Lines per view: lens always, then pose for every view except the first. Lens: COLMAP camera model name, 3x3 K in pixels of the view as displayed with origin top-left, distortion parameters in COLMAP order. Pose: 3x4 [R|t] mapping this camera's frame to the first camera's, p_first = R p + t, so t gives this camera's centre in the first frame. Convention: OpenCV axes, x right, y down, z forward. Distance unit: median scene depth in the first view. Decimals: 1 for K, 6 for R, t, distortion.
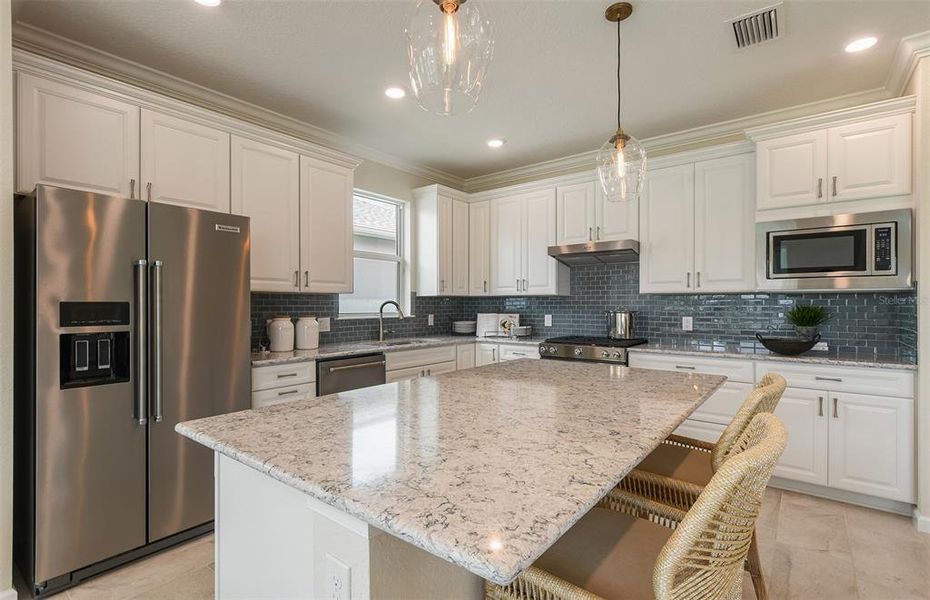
lens RADIAL K [[438.0, 0, 458.7], [0, 438.0, 301.6], [0, 0, 1]] dist [0.000450, -0.000394]
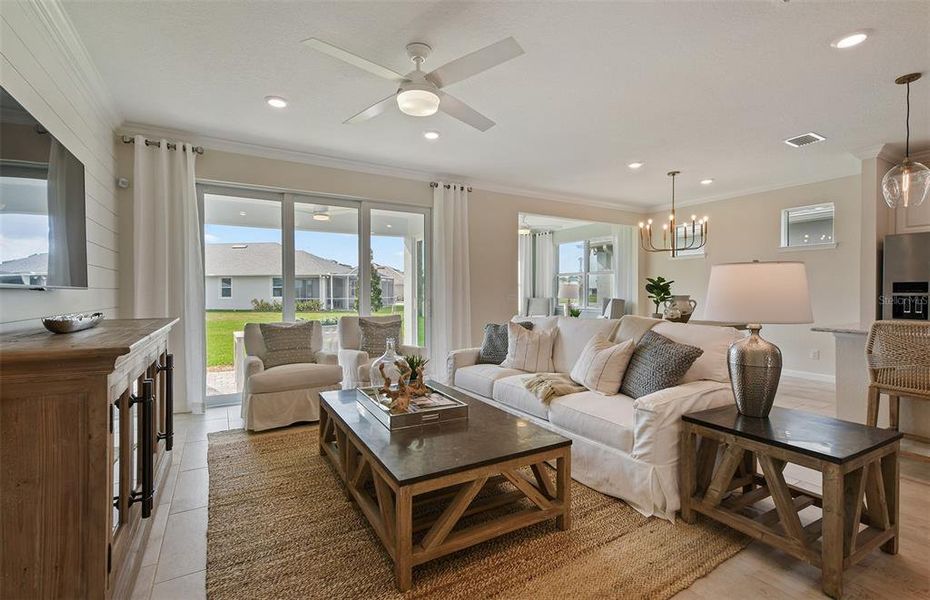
lens RADIAL K [[415.8, 0, 460.5], [0, 415.8, 297.6], [0, 0, 1]] dist [0.004327, 0.000073]
pose [[-0.364996, 0.010735, -0.930947, 1.045341], [0.005258, 0.999941, 0.009470, 0.025441], [0.930994, -0.001438, -0.365031, -0.187594]]
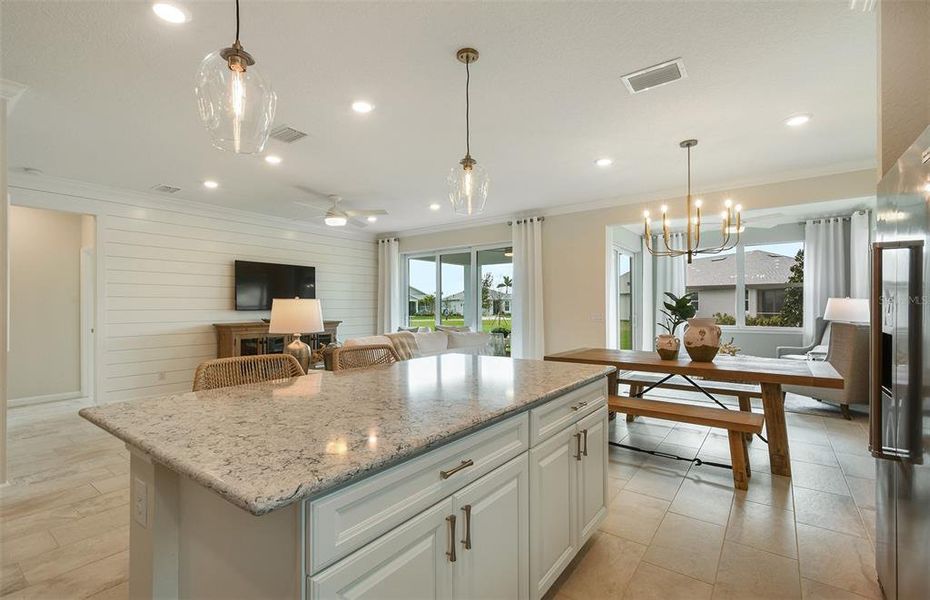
lens RADIAL K [[417.6, 0, 461.7], [0, 417.6, 308.5], [0, 0, 1]] dist [0.003003, 0.000034]
pose [[-0.999317, 0.005529, -0.036528, 0.028491], [0.005580, 0.999984, -0.001305, 0.010858], [0.036520, -0.001508, -0.999332, 0.948255]]
